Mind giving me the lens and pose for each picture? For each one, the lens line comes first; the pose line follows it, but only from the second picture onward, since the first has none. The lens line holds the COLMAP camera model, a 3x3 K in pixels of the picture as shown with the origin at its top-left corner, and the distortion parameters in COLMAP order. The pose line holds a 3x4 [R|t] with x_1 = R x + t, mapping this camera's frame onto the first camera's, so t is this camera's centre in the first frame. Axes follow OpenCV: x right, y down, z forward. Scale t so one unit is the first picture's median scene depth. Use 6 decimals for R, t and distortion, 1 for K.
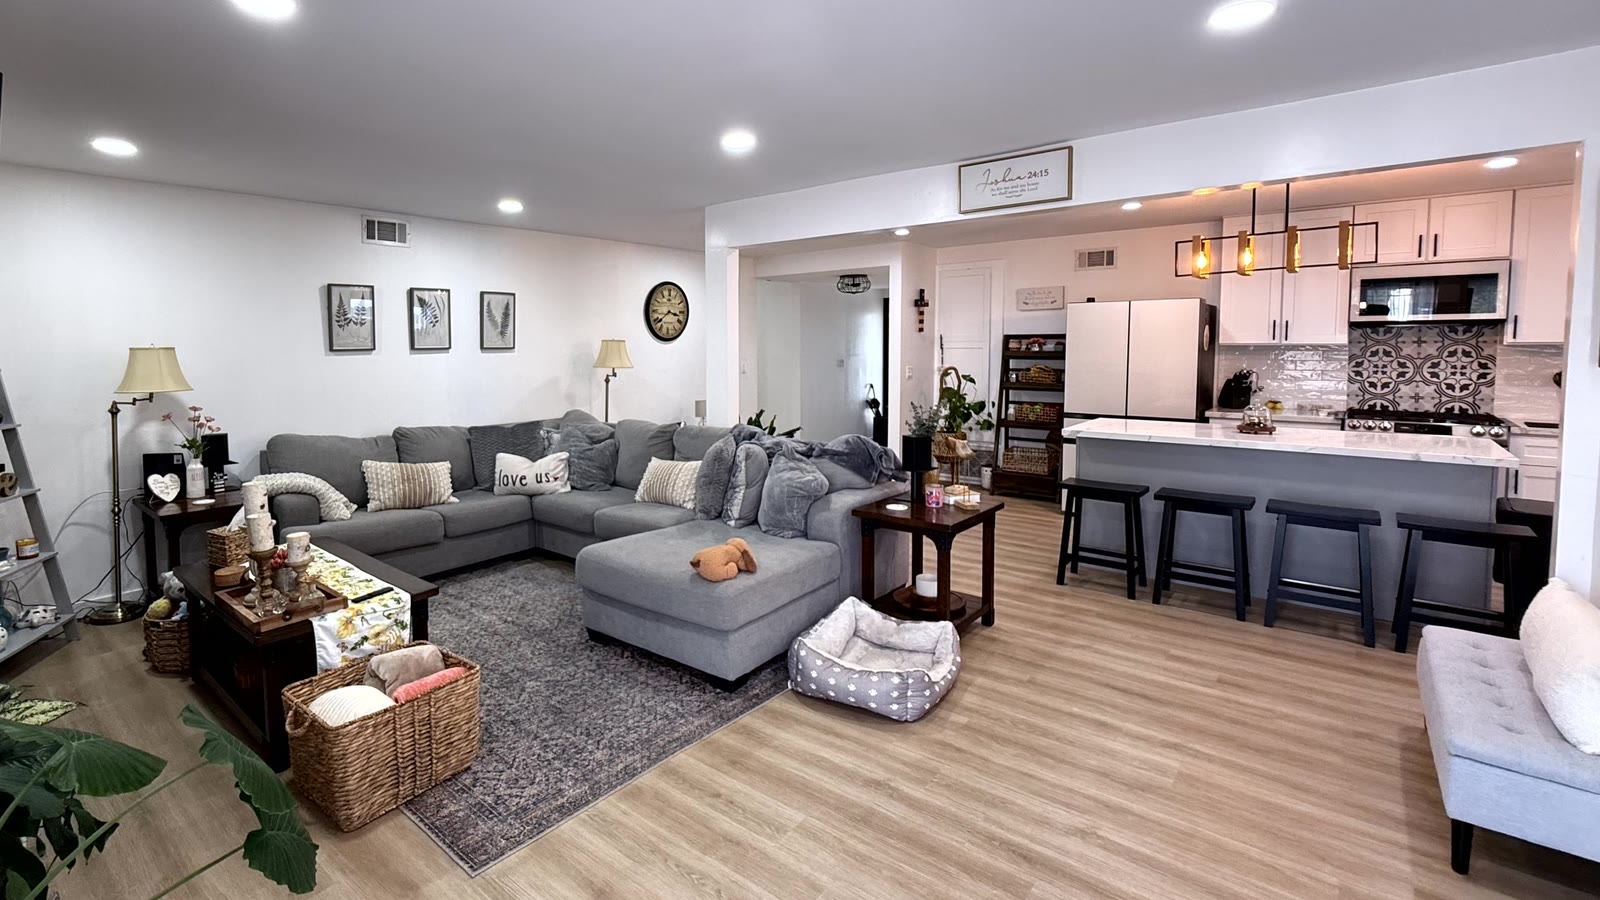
lens RADIAL K [[682.8, 0, 742.3], [0, 682.8, 382.6], [0, 0, 1]] dist [0.003028, 0.000455]
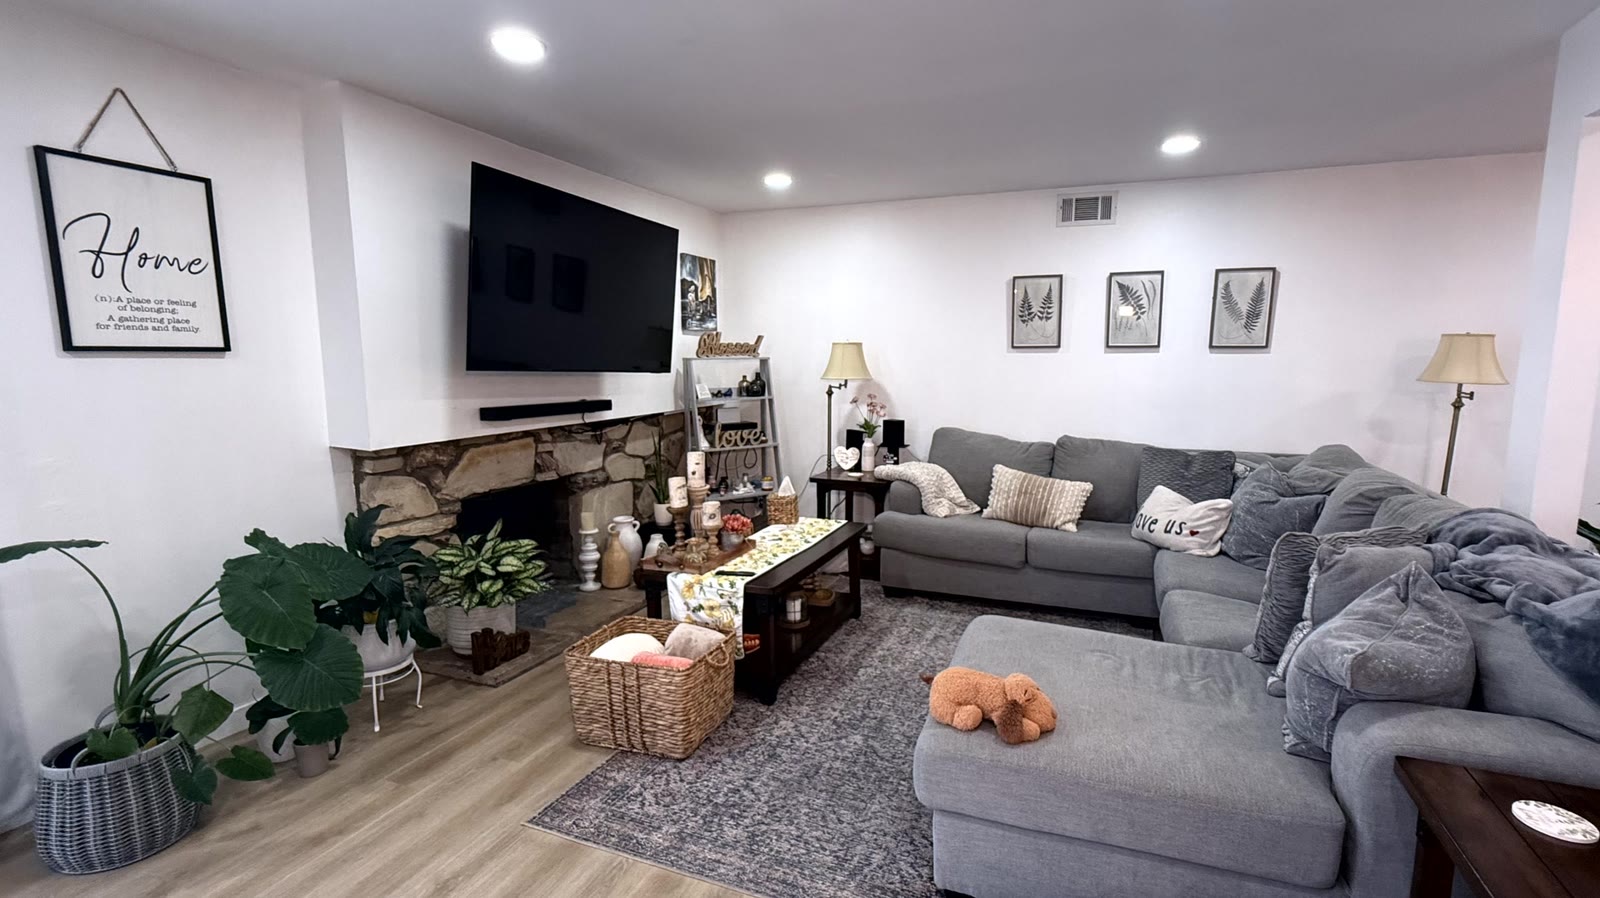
lens RADIAL K [[771.4, 0, 887.0], [0, 771.4, 449.8], [0, 0, 1]] dist [-0.000008, -0.000873]
pose [[0.349416, 0.127393, -0.928267, 0.404218], [-0.057040, 0.991769, 0.114637, -0.020004], [0.935230, 0.012892, 0.353806, 0.509783]]
